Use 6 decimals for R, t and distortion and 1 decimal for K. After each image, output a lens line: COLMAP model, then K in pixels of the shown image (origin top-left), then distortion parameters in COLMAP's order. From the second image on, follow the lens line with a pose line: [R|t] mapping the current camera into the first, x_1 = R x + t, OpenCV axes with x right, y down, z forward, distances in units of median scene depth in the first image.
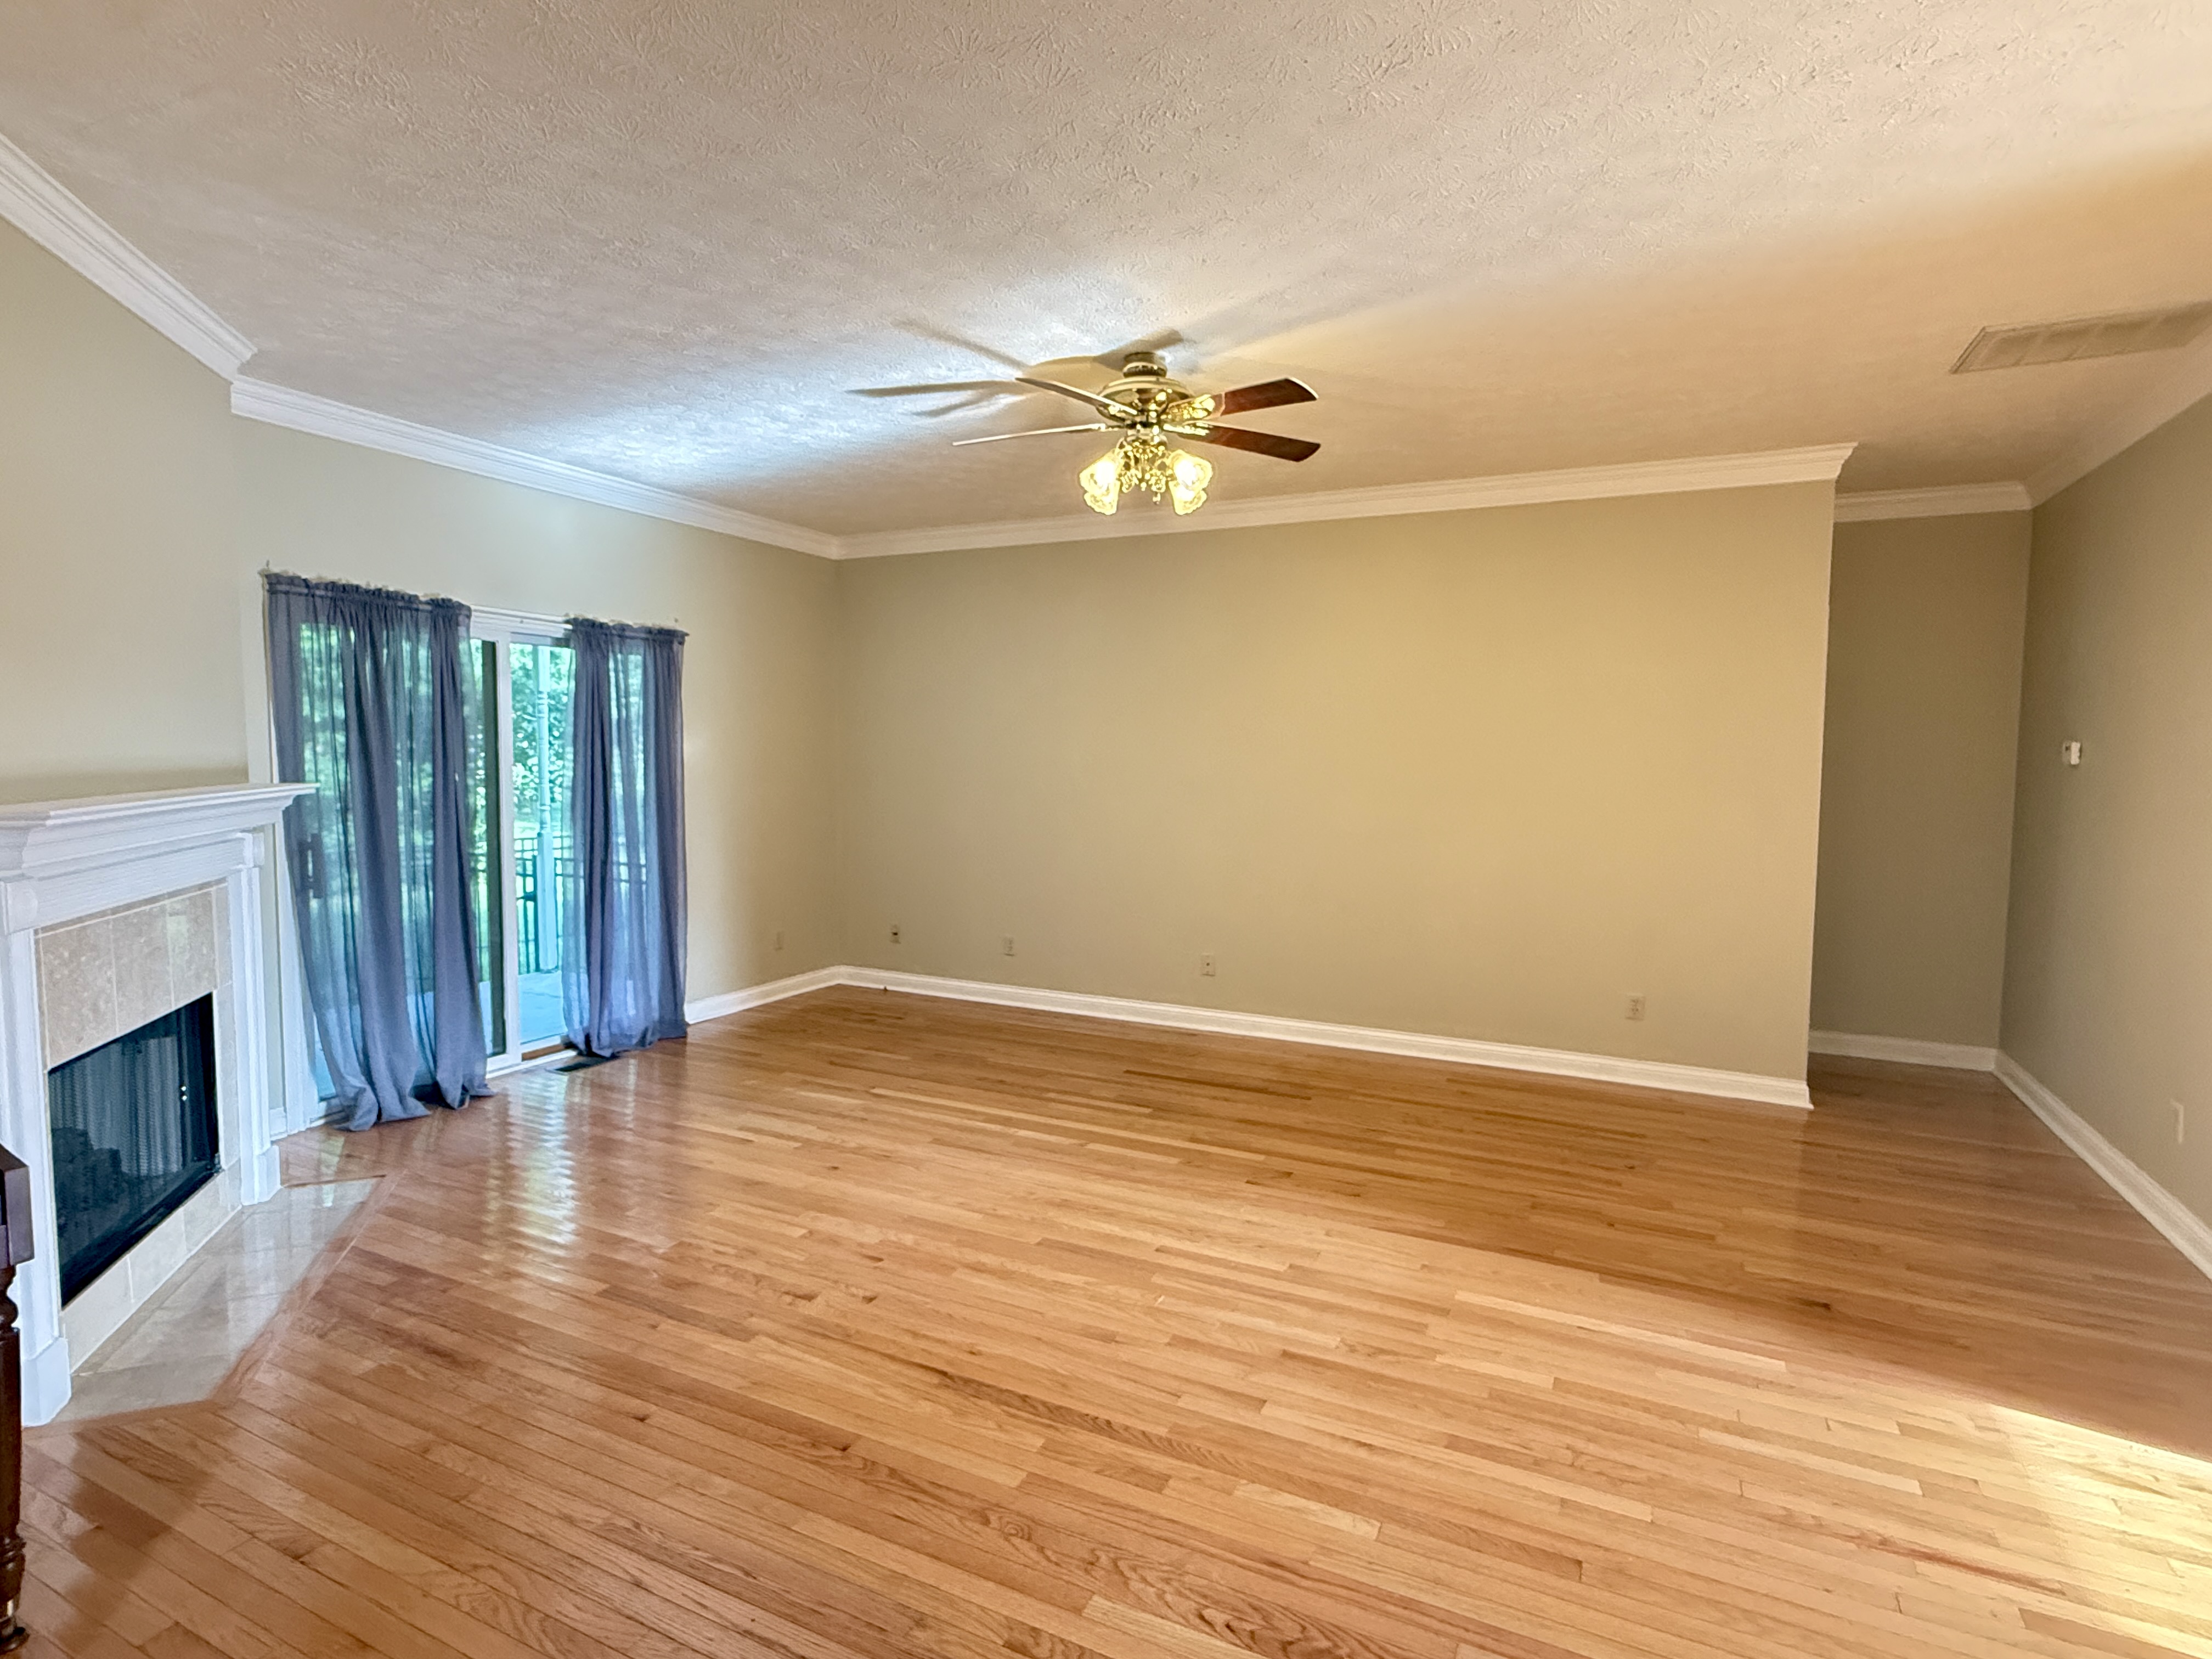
lens RADIAL K [[1120.2, 0, 1107.6], [0, 1120.2, 829.0], [0, 0, 1]] dist [0.000830, 0.000466]
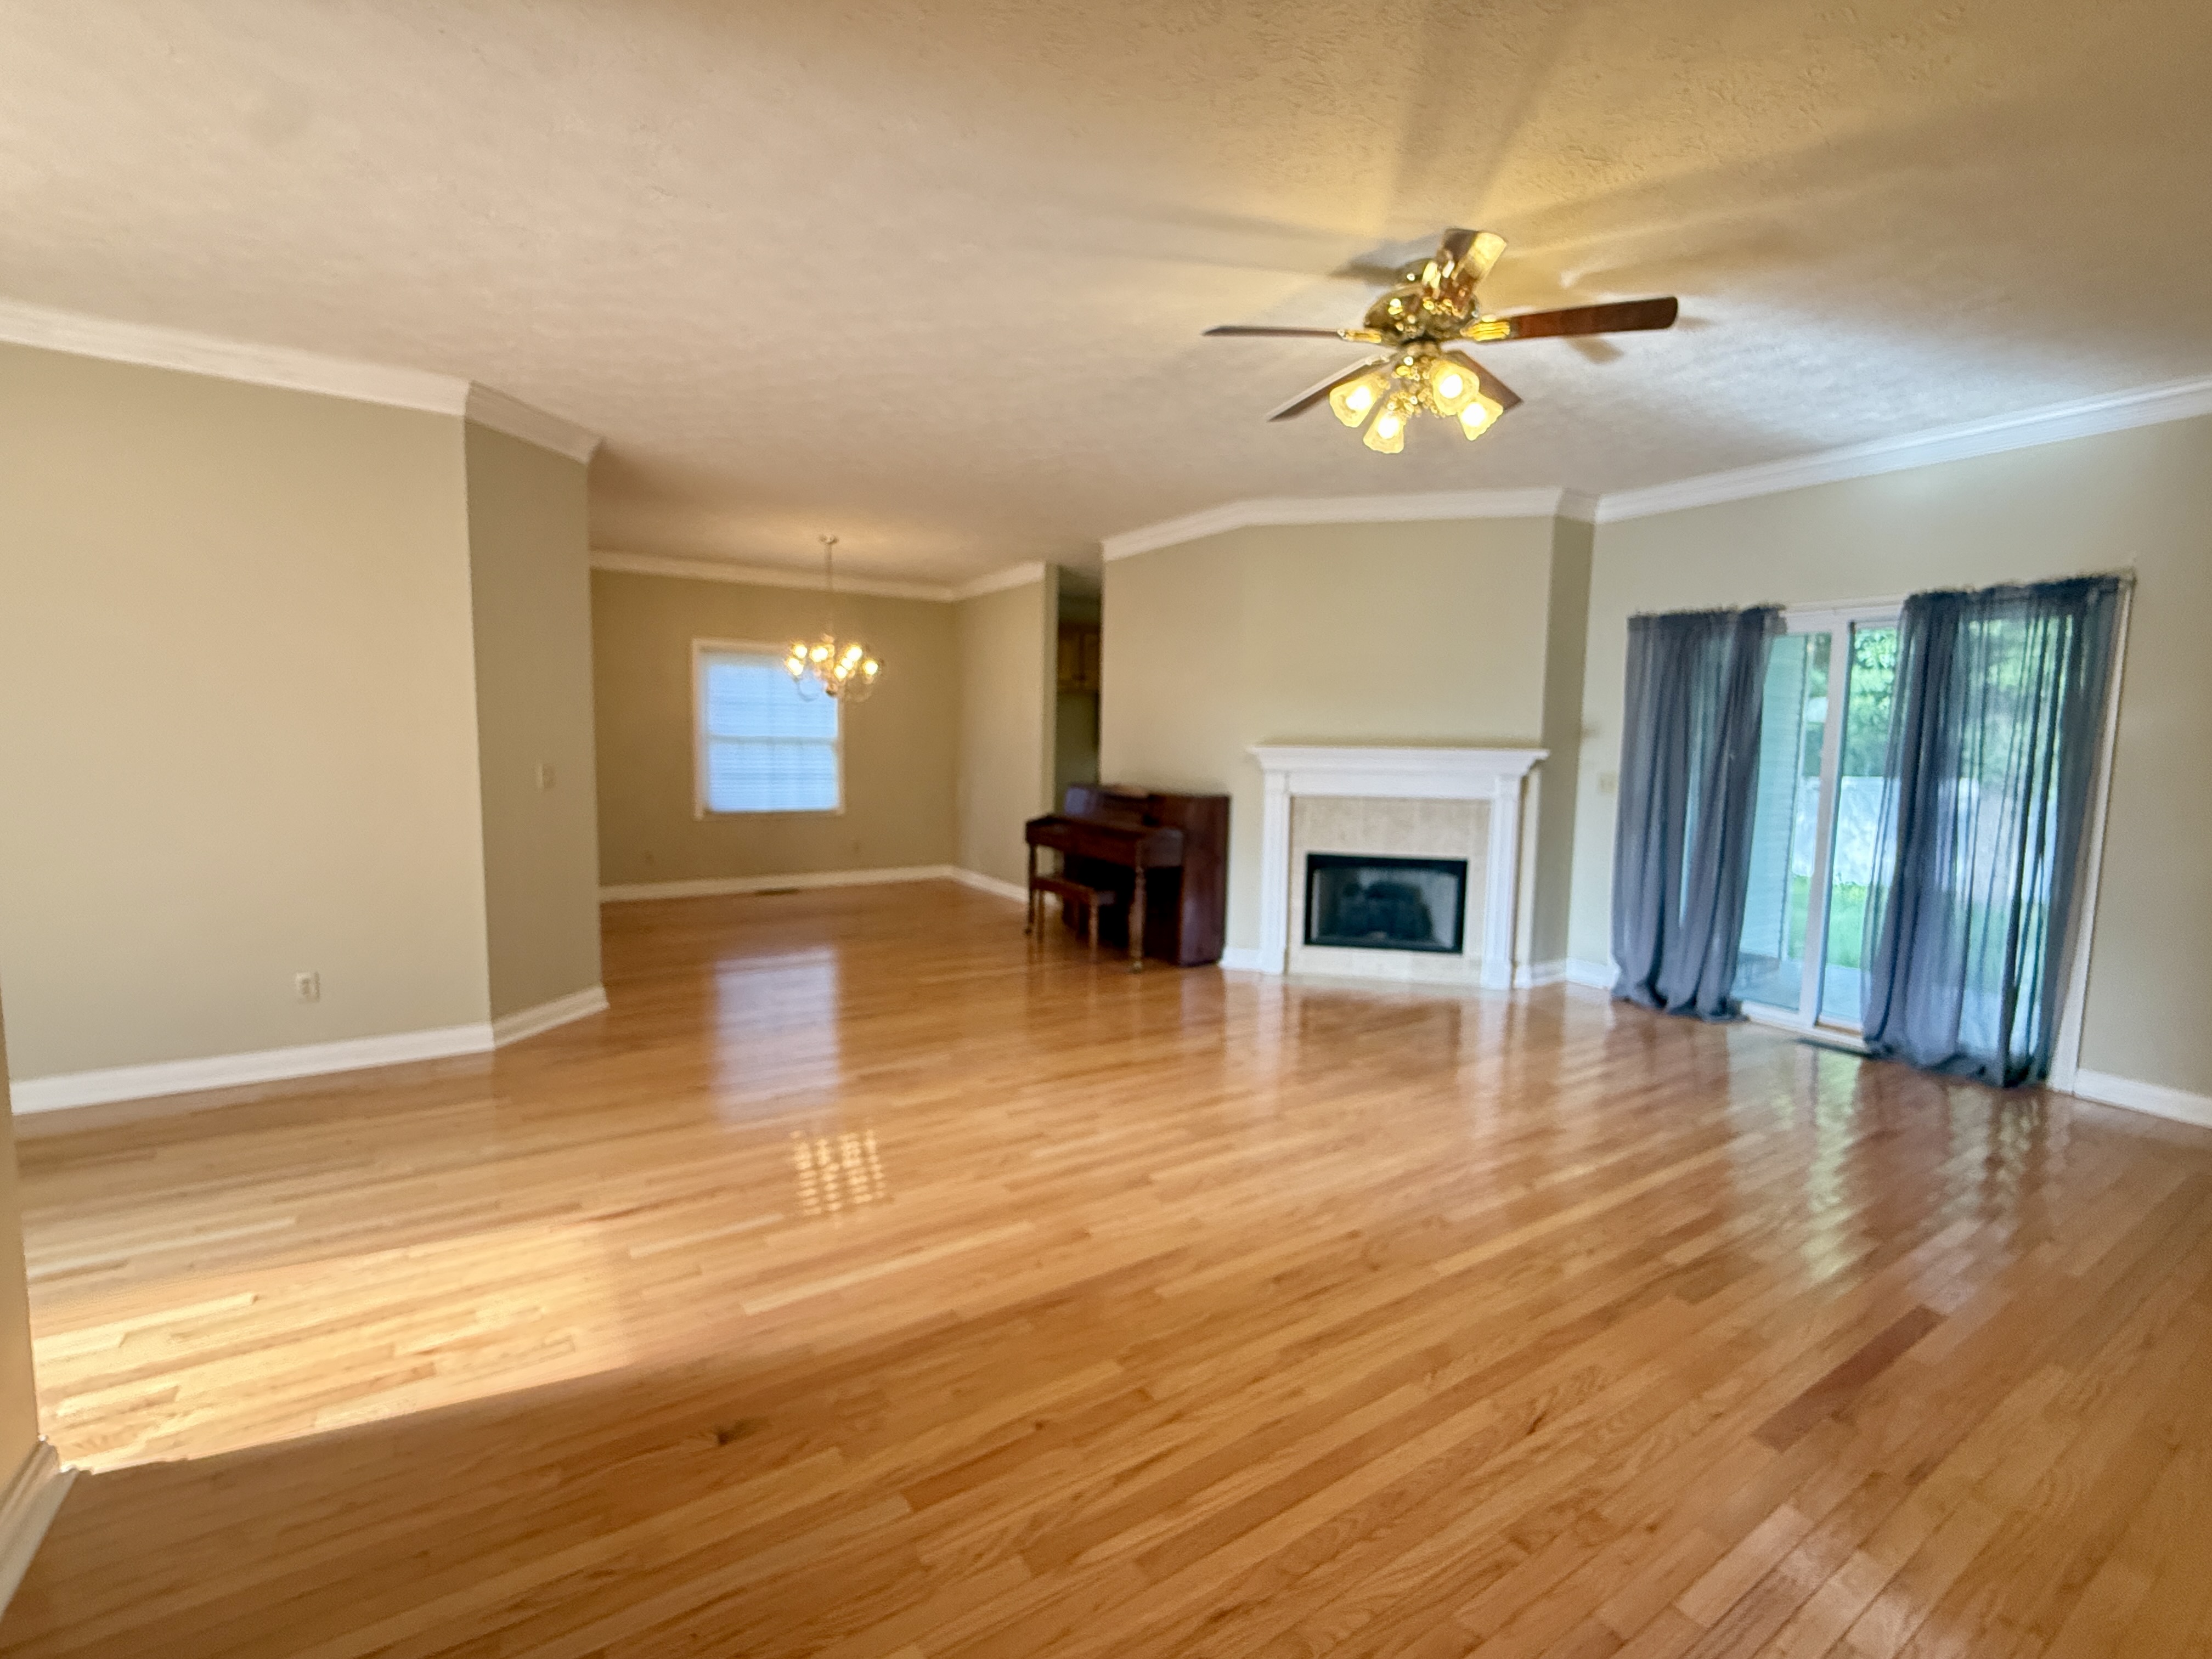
lens RADIAL K [[961.9, 0, 1099.3], [0, 961.9, 821.8], [0, 0, 1]] dist [0.001396, 0.001189]
pose [[-0.517420, 0.056482, -0.853865, 0.726600], [-0.080402, 0.990196, 0.114222, -0.042127], [0.851946, 0.127753, -0.507806, 1.044439]]
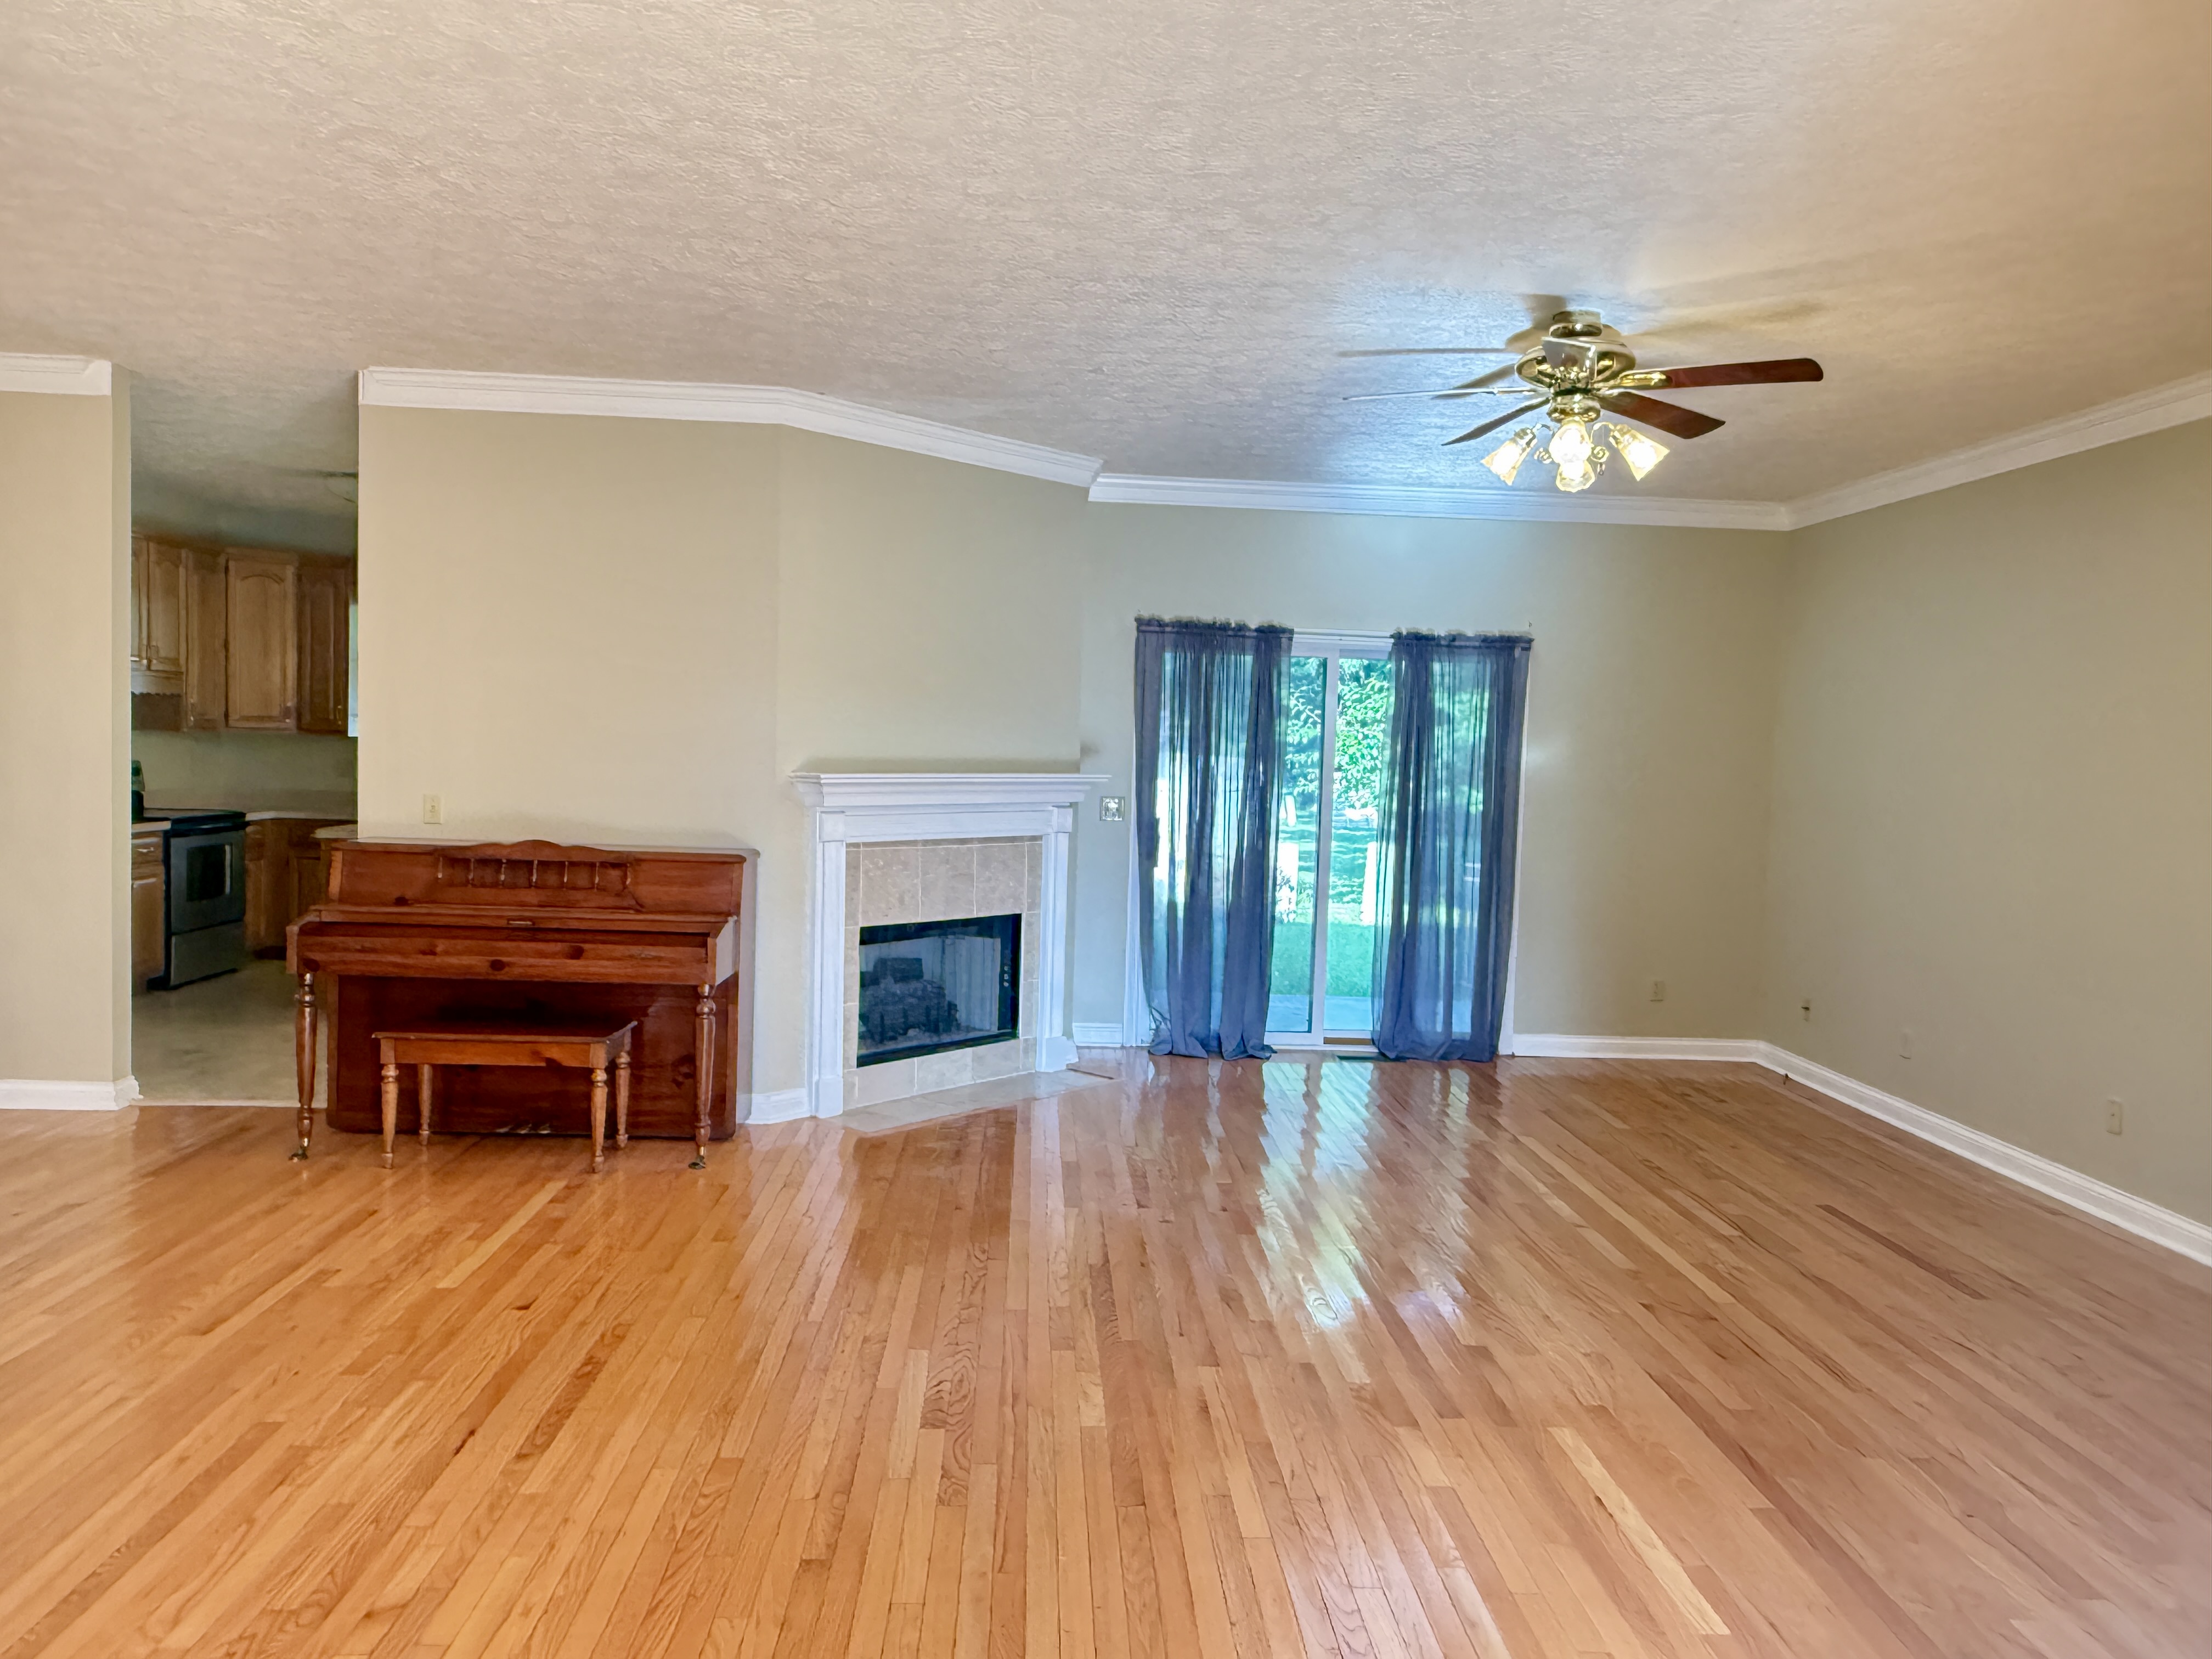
lens RADIAL K [[1514.9, 0, 1095.2], [0, 1514.9, 829.5], [0, 0, 1]] dist [-0.003648, 0.002104]
pose [[0.478399, 0.056246, -0.876339, 0.778416], [-0.088999, 0.995914, 0.015335, -0.002049], [0.873621, 0.070657, 0.481450, 0.106038]]
